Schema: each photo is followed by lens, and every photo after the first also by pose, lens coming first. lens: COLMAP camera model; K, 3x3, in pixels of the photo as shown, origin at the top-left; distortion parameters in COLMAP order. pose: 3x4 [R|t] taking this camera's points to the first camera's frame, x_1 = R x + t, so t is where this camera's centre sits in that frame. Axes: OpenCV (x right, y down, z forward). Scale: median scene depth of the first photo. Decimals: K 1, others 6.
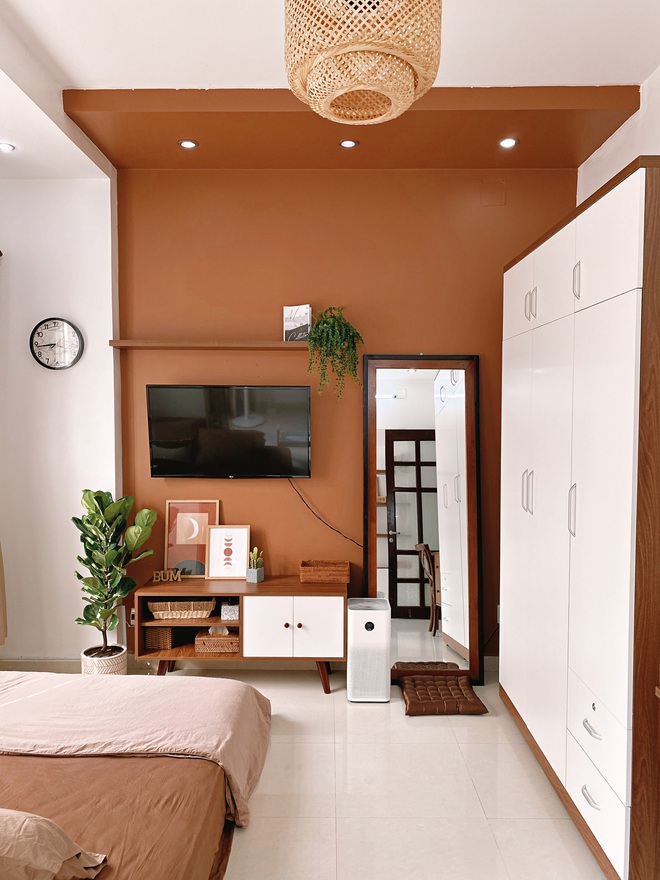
lens RADIAL K [[669.6, 0, 330.2], [0, 669.6, 442.5], [0, 0, 1]] dist [0.046856, -0.048520]
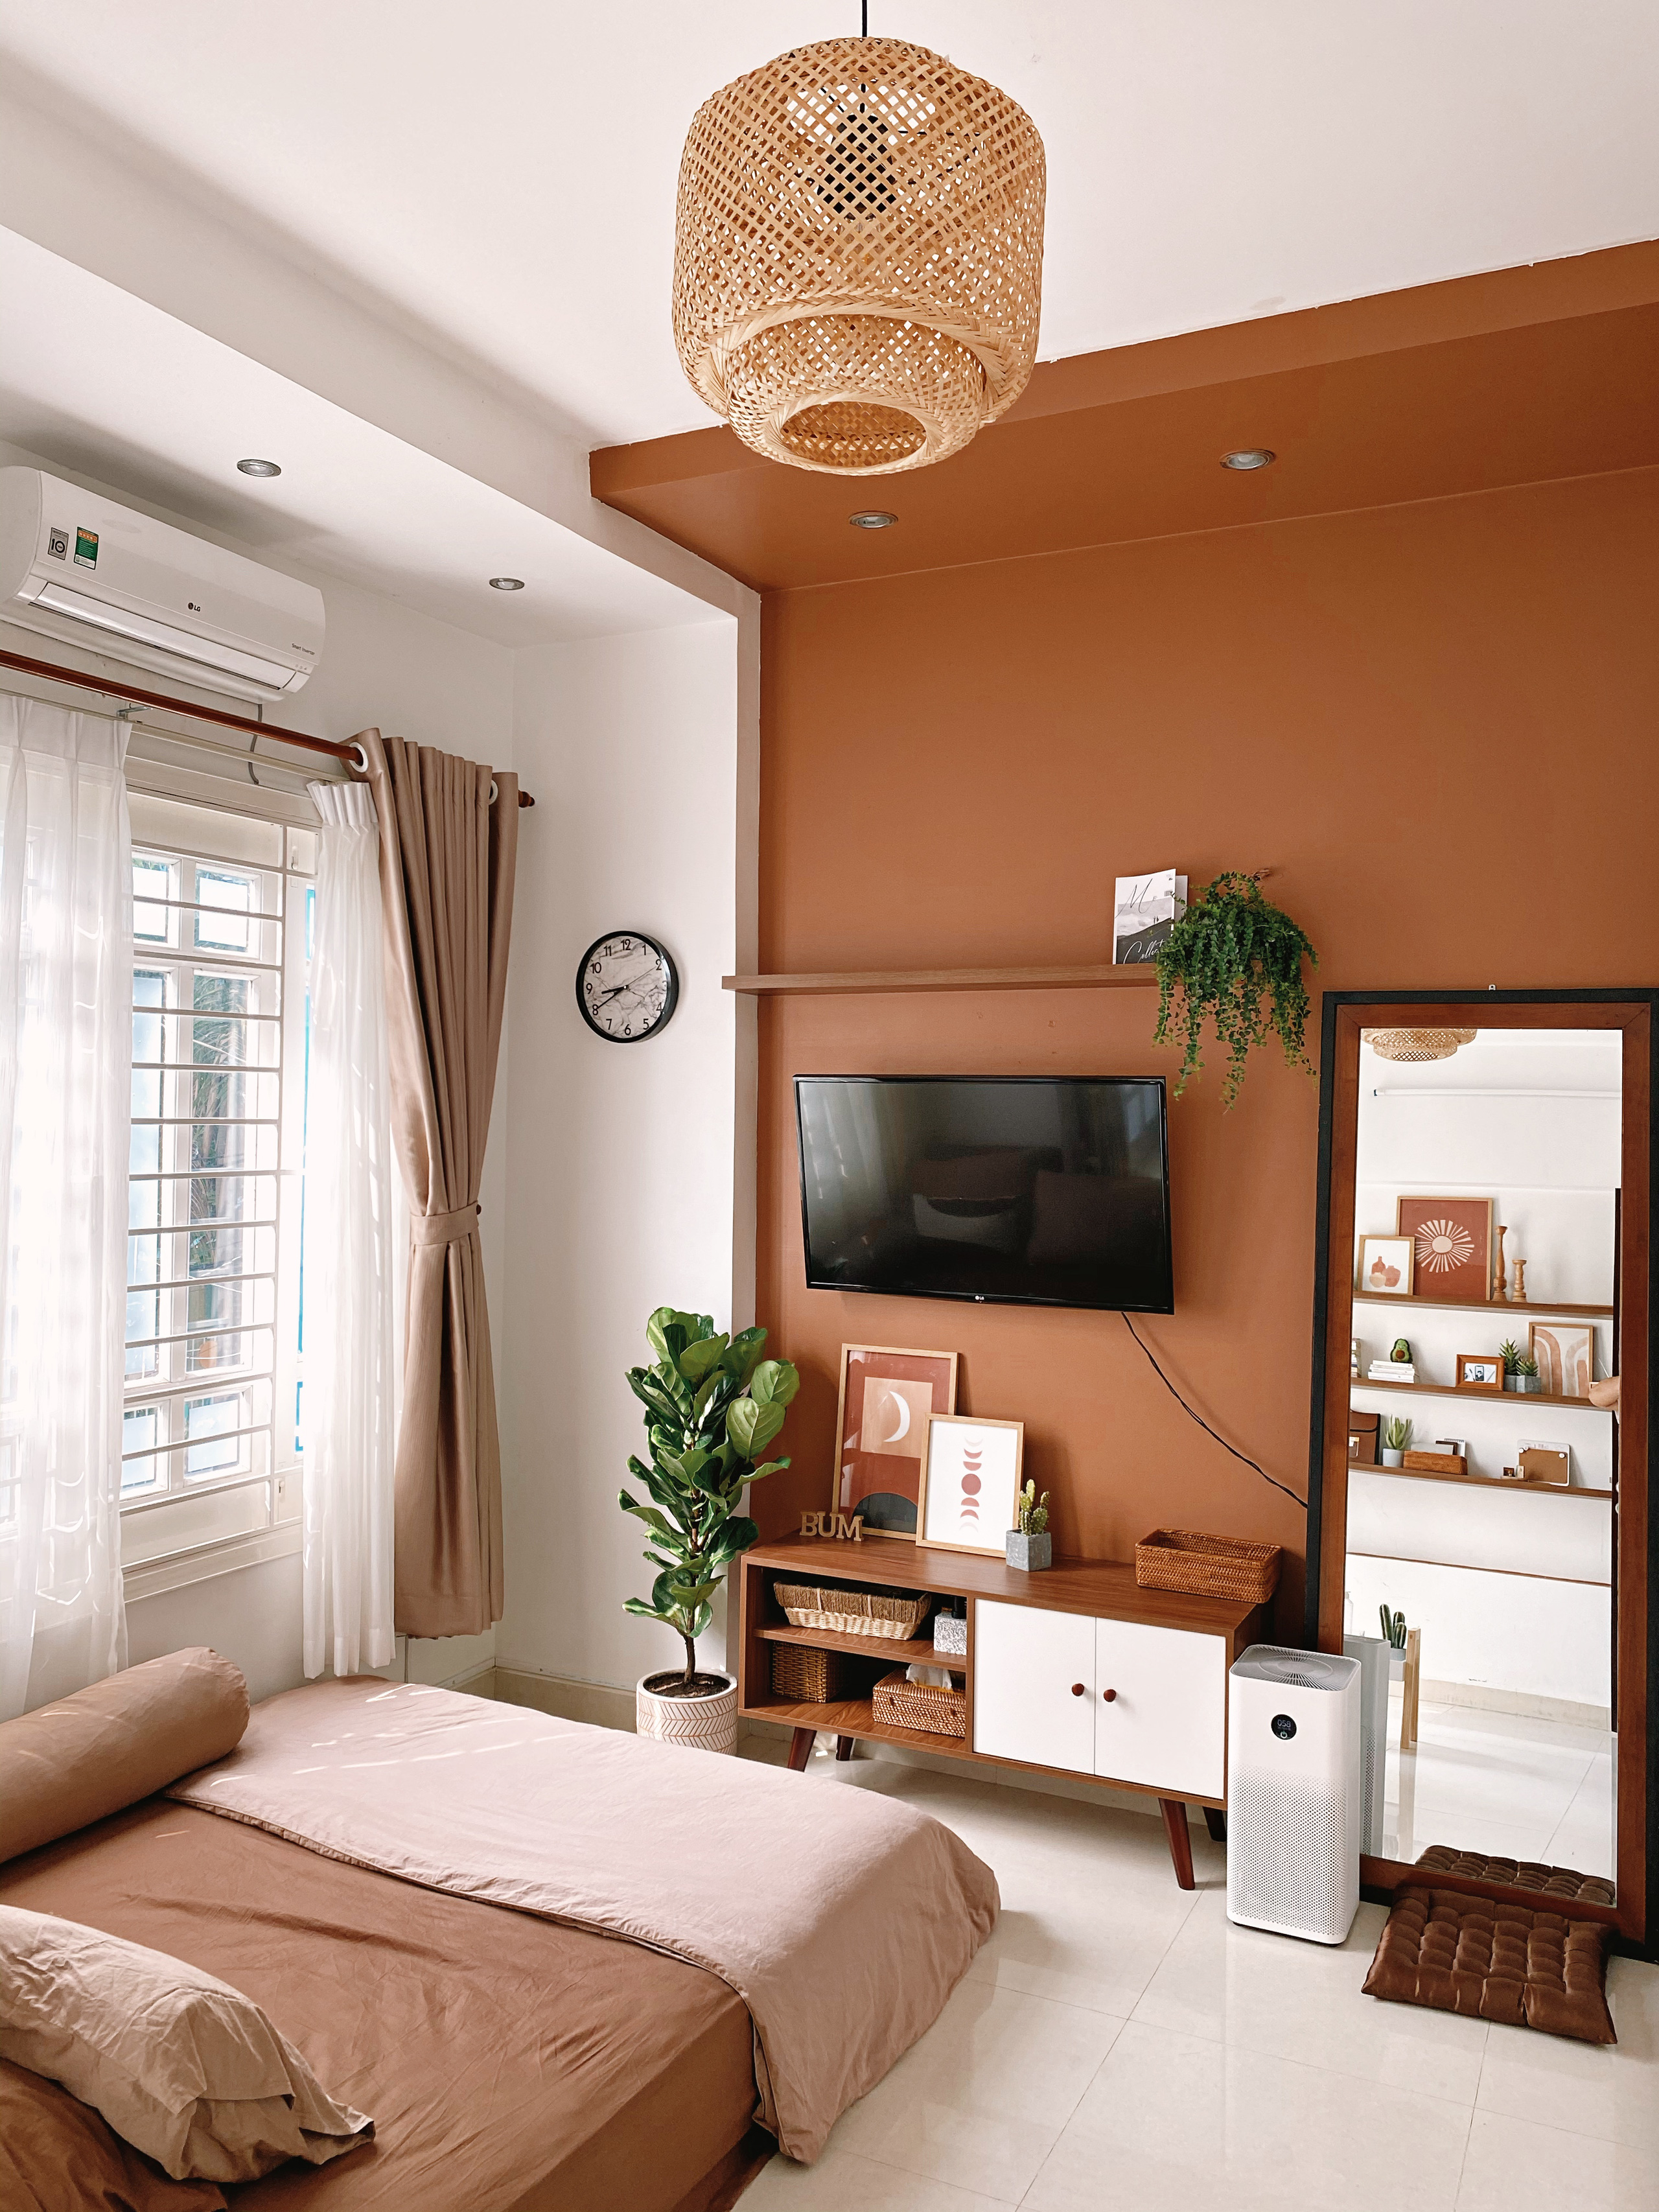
lens RADIAL K [[1687.2, 0, 829.5], [0, 1687.2, 1106.0], [0, 0, 1]] dist [0.036066, -0.045750]
pose [[0.900517, 0.006411, -0.434773, 0.224642], [-0.030091, 0.998413, -0.047604, -0.014735], [0.433778, 0.055951, 0.899281, 0.032204]]
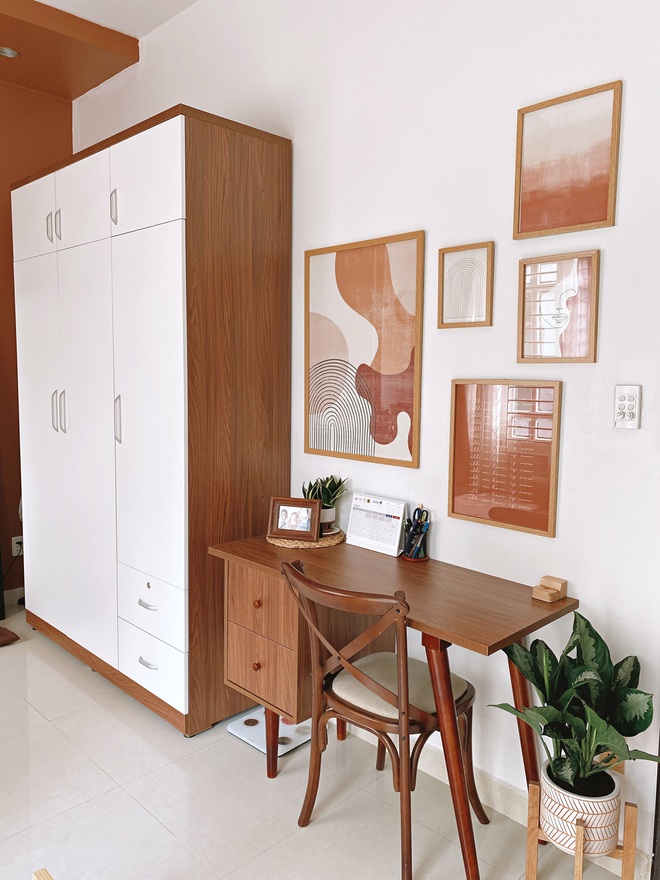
lens RADIAL K [[675.1, 0, 330.0], [0, 675.1, 440.0], [0, 0, 1]] dist [0.005112, 0.000141]
pose [[0.702388, -0.063365, 0.708968, -0.117894], [0.019107, 0.997349, 0.070209, 0.041098], [-0.711538, -0.035768, 0.701737, -0.013236]]
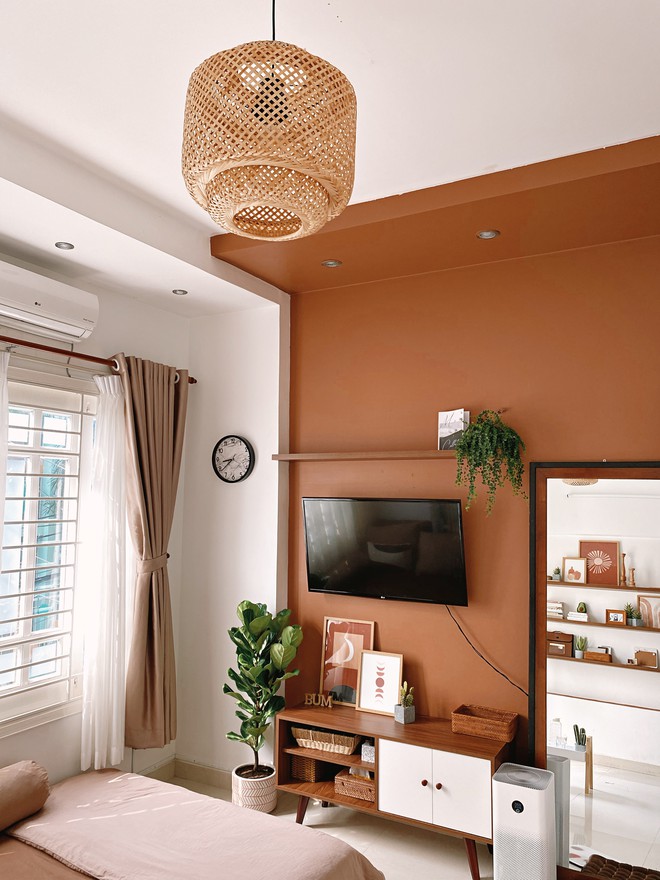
lens RADIAL K [[675.1, 0, 330.0], [0, 675.1, 440.0], [0, 0, 1]] dist [0.005112, 0.000141]
pose [[0.882516, -0.035668, -0.468928, 0.240364], [-0.025901, 0.991920, -0.124194, -0.048713], [0.469569, 0.121748, 0.874461, 0.136334]]
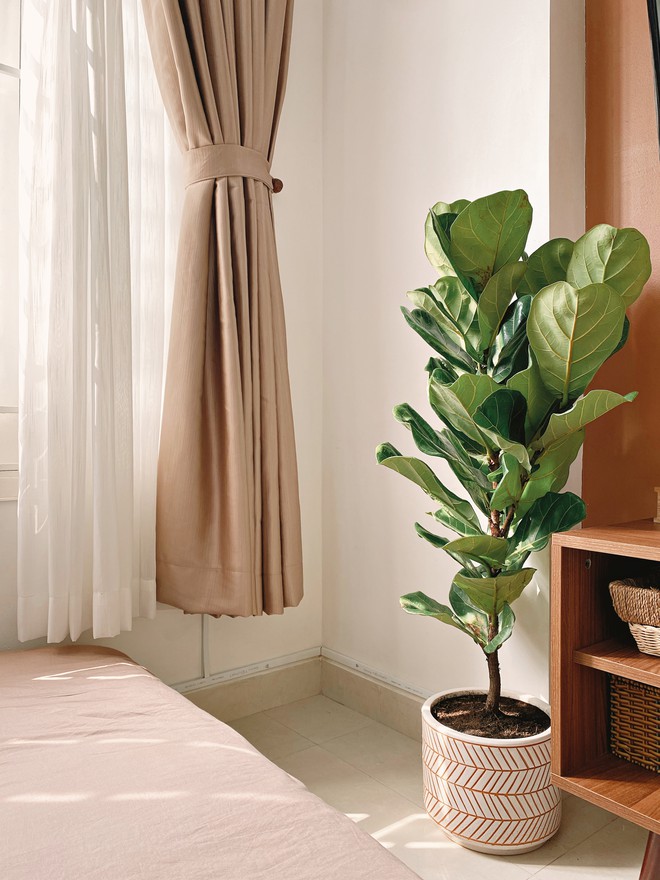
lens RADIAL K [[669.6, 0, 330.2], [0, 669.6, 442.5], [0, 0, 1]] dist [0.046856, -0.048520]
pose [[0.615437, 0.002266, -0.788183, -0.127551], [-0.030490, 0.999316, -0.020934, 0.189894], [0.787596, 0.036915, 0.615085, 0.741497]]
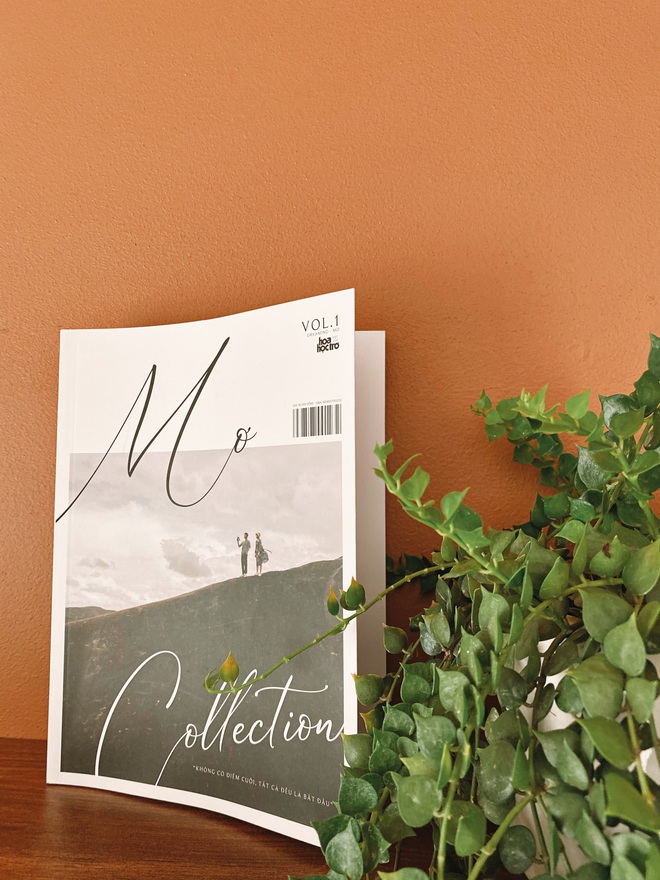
lens RADIAL K [[669.6, 0, 330.2], [0, 669.6, 442.5], [0, 0, 1]] dist [0.046856, -0.048520]
pose [[0.991070, 0.002863, -0.133313, -0.024970], [-0.009805, 0.998627, -0.051449, -0.192178], [0.132983, 0.052297, 0.989738, 0.960868]]
